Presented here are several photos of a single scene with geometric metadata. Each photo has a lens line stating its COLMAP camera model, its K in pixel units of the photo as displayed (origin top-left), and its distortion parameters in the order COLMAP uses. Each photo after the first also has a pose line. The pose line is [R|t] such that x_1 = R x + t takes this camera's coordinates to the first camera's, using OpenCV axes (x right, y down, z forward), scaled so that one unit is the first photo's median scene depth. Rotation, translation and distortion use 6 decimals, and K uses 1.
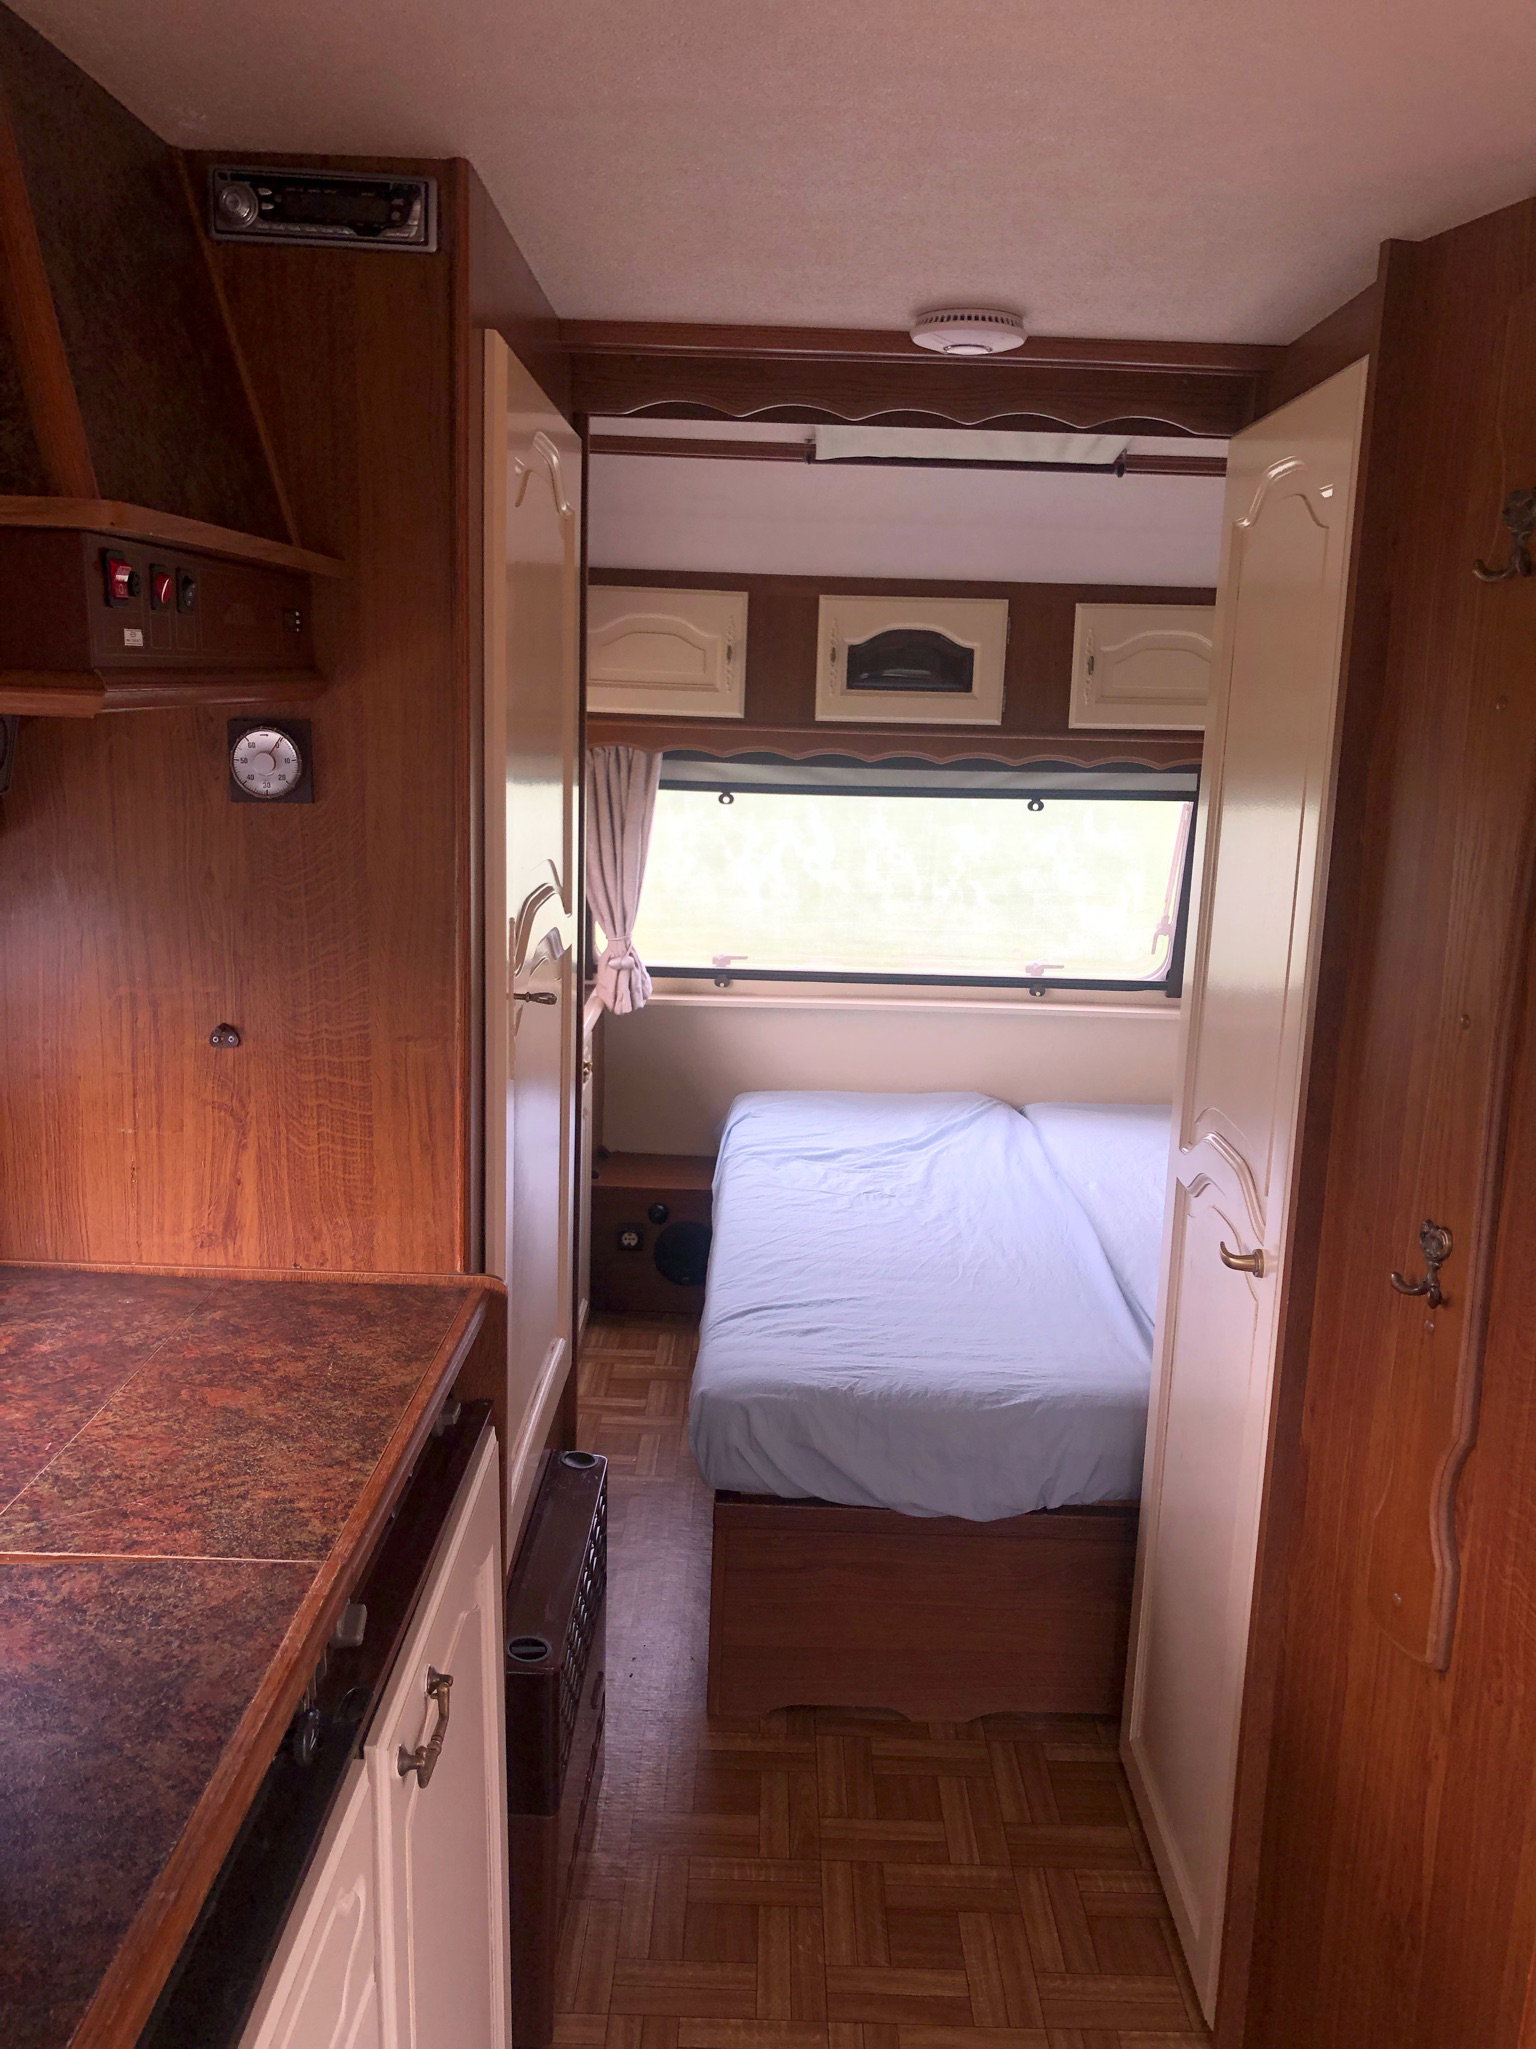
lens RADIAL K [[1691.7, 0, 802.6], [0, 1691.7, 1019.4], [0, 0, 1]] dist [0.055951, -0.104630]
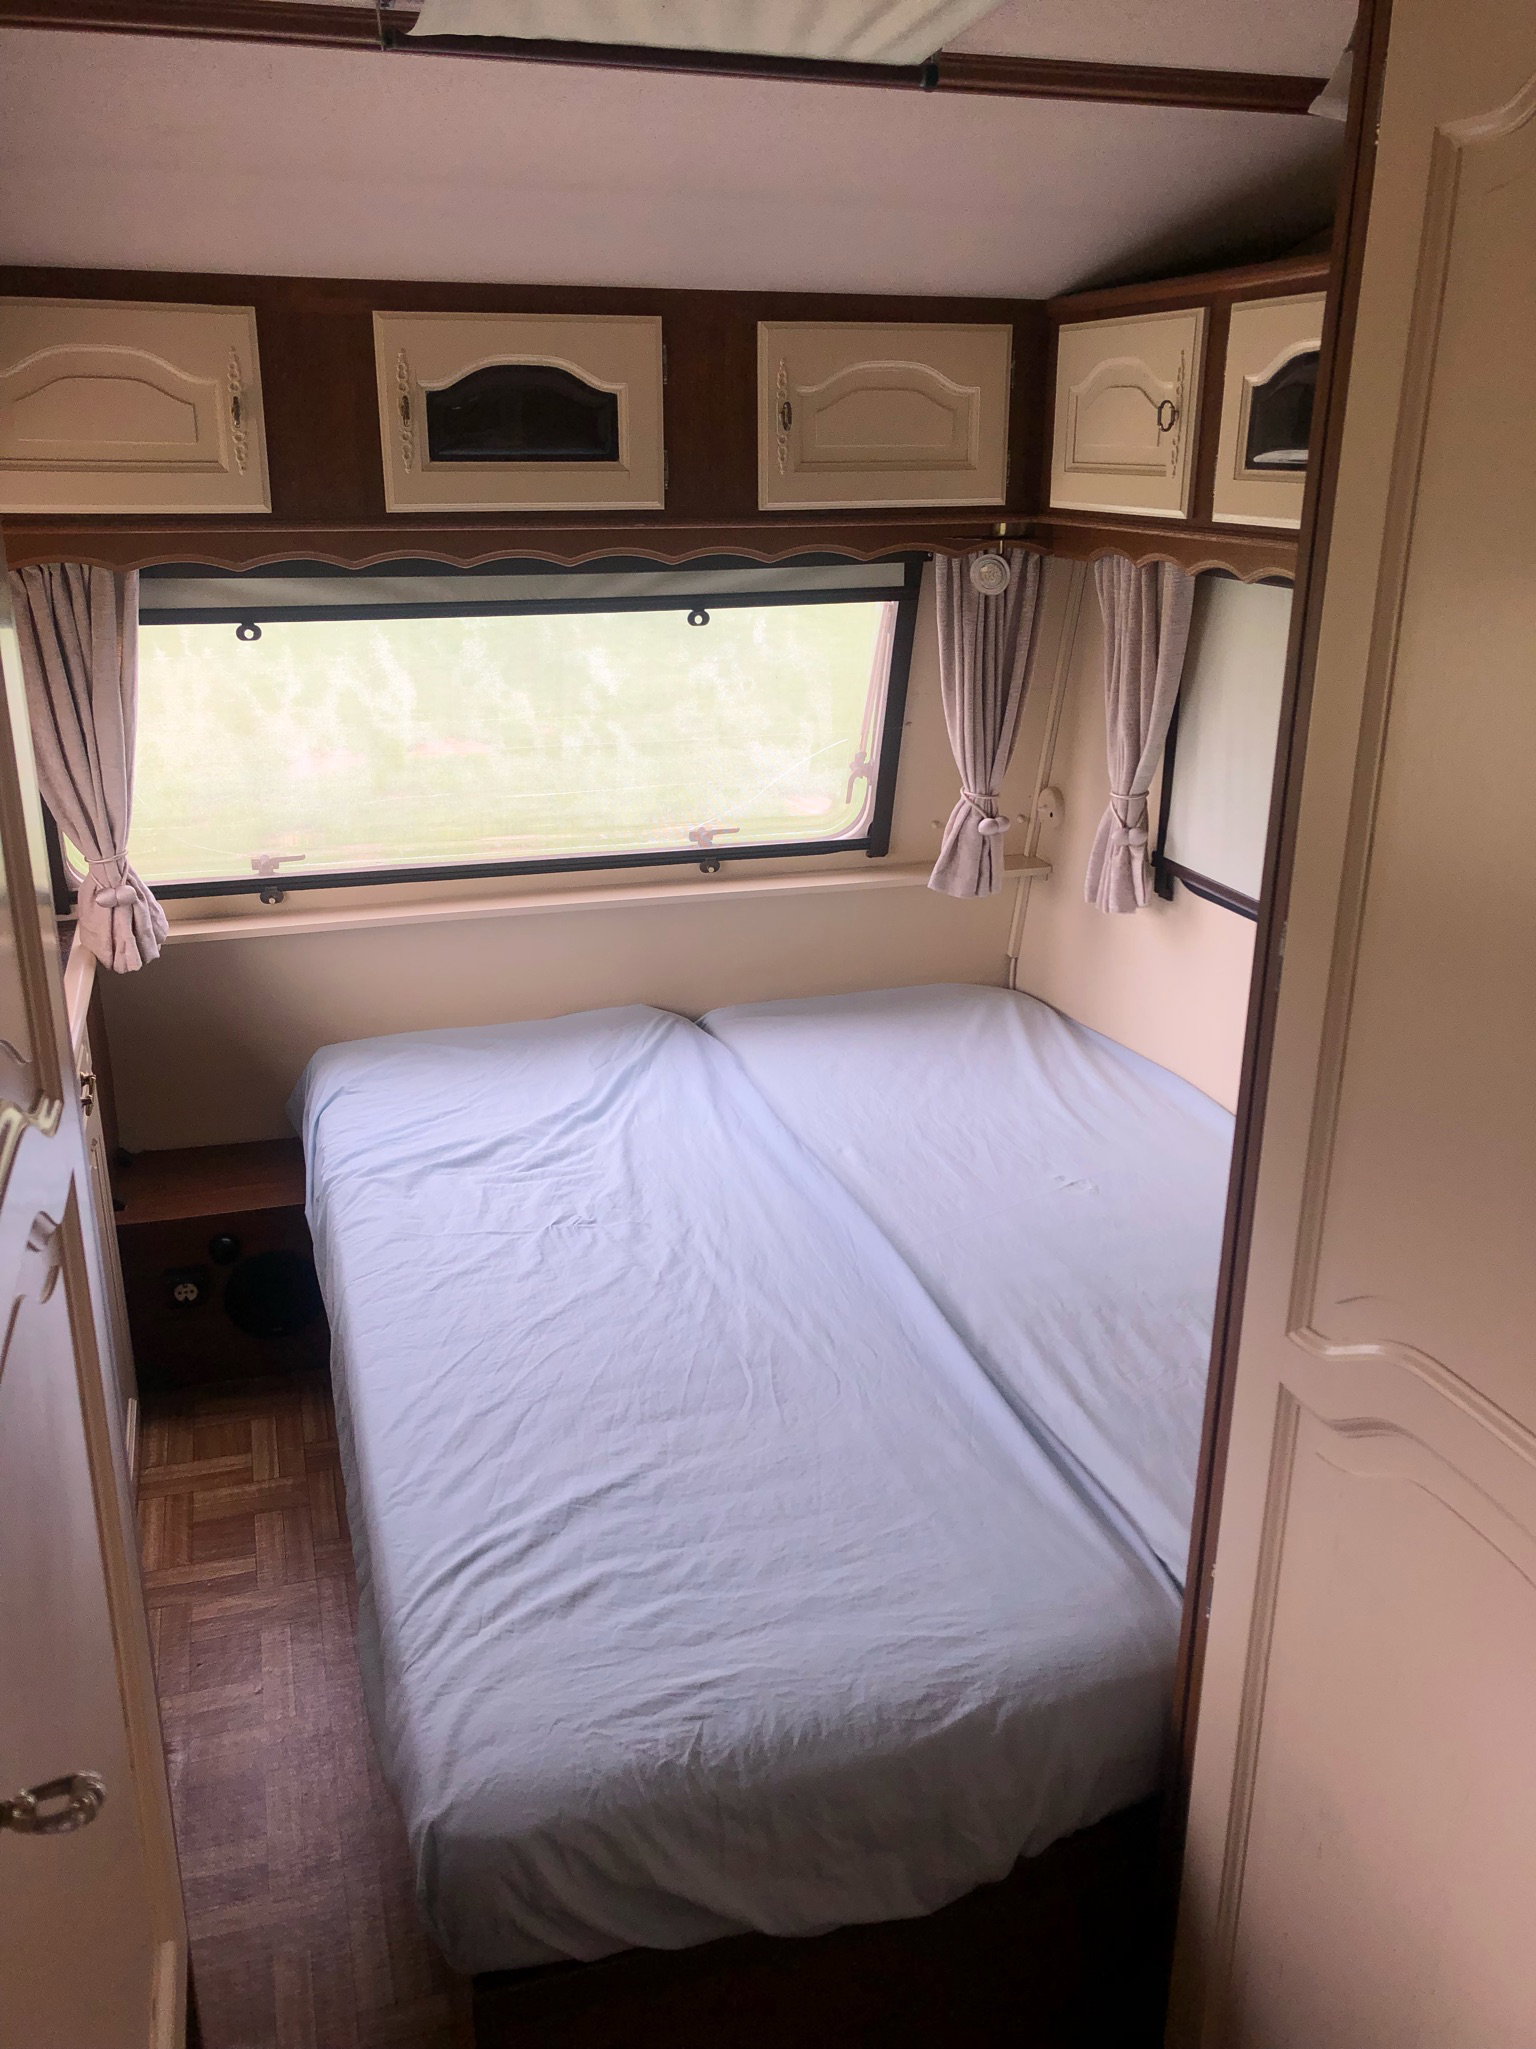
lens RADIAL K [[1691.7, 0, 802.6], [0, 1691.7, 1019.4], [0, 0, 1]] dist [0.055951, -0.104630]
pose [[0.954306, -0.120022, 0.273669, -0.041169], [0.078795, 0.984453, 0.156982, -0.073107], [-0.288255, -0.128245, 0.948927, 0.301802]]
